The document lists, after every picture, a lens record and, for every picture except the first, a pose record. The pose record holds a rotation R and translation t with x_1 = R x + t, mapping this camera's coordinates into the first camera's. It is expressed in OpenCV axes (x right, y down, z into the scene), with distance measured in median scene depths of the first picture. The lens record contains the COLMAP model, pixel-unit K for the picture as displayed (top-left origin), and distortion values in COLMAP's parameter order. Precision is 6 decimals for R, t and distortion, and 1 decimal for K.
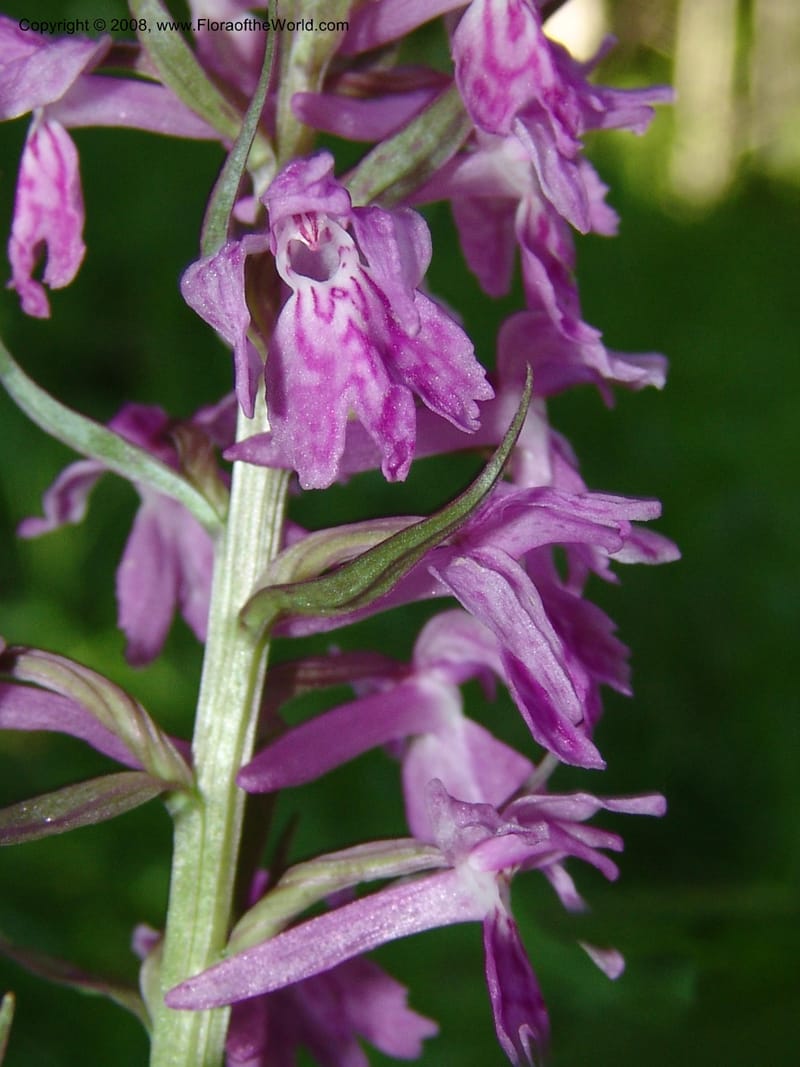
lens RADIAL K [[2683.2, 0, 400.0], [0, 2683.2, 533.5], [0, 0, 1]] dist [-0.087472, -0.678091]
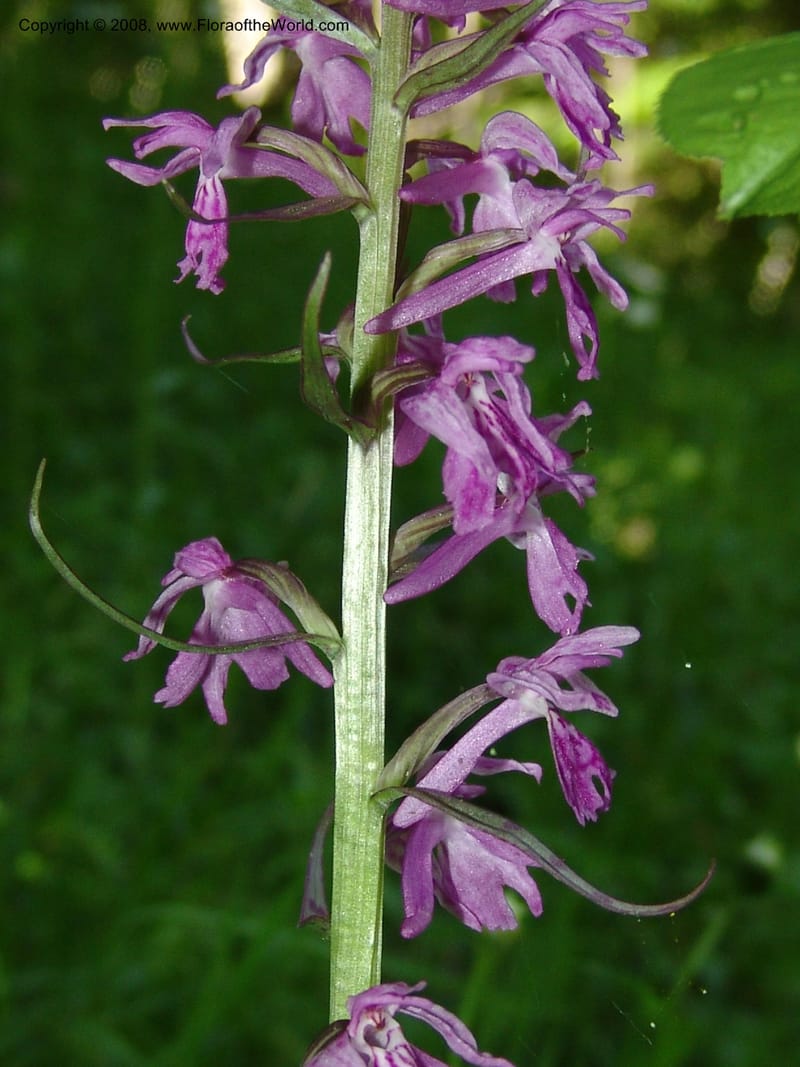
lens RADIAL K [[2683.2, 0, 400.0], [0, 2683.2, 533.5], [0, 0, 1]] dist [-0.087472, -0.678091]
pose [[0.991499, -0.059990, 0.115456, -0.274691], [0.060955, 0.998129, -0.004842, 0.321863], [-0.114950, 0.011838, 0.993301, -0.685010]]
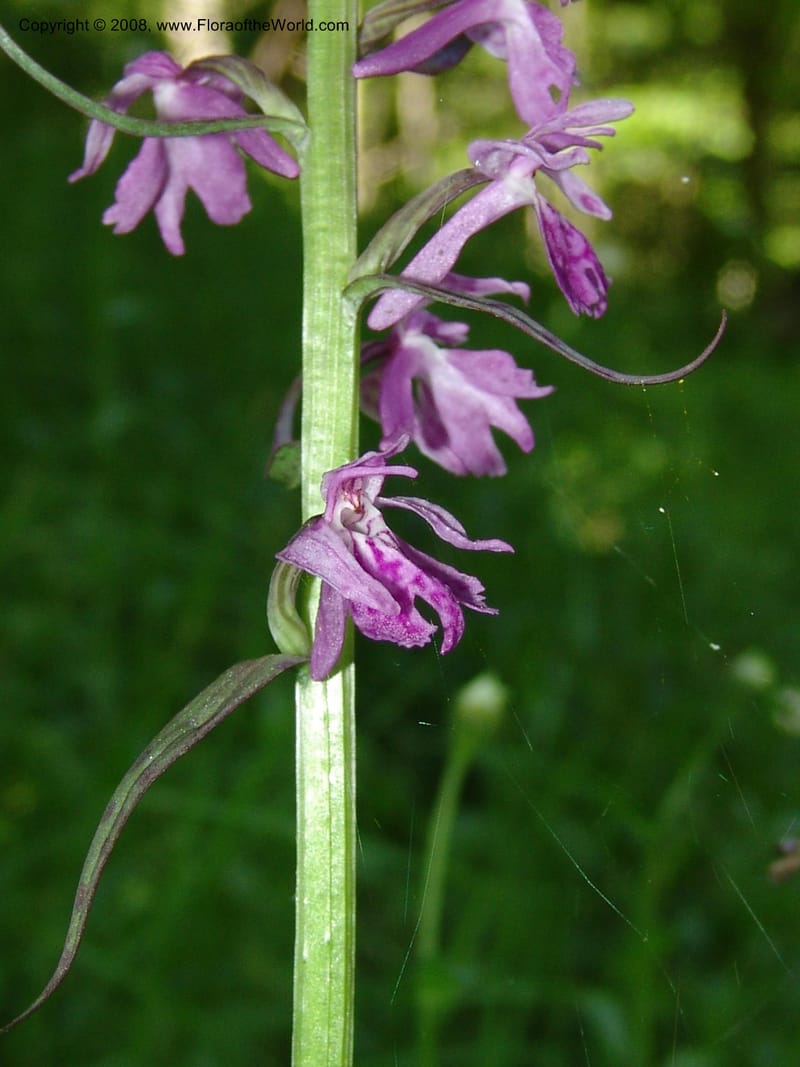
lens RADIAL K [[2683.2, 0, 400.0], [0, 2683.2, 533.5], [0, 0, 1]] dist [-0.087472, -0.678091]
pose [[0.988262, -0.080324, 0.129949, -0.286311], [0.084016, 0.996195, -0.023177, 0.662018], [-0.127593, 0.033823, 0.991250, -0.519296]]
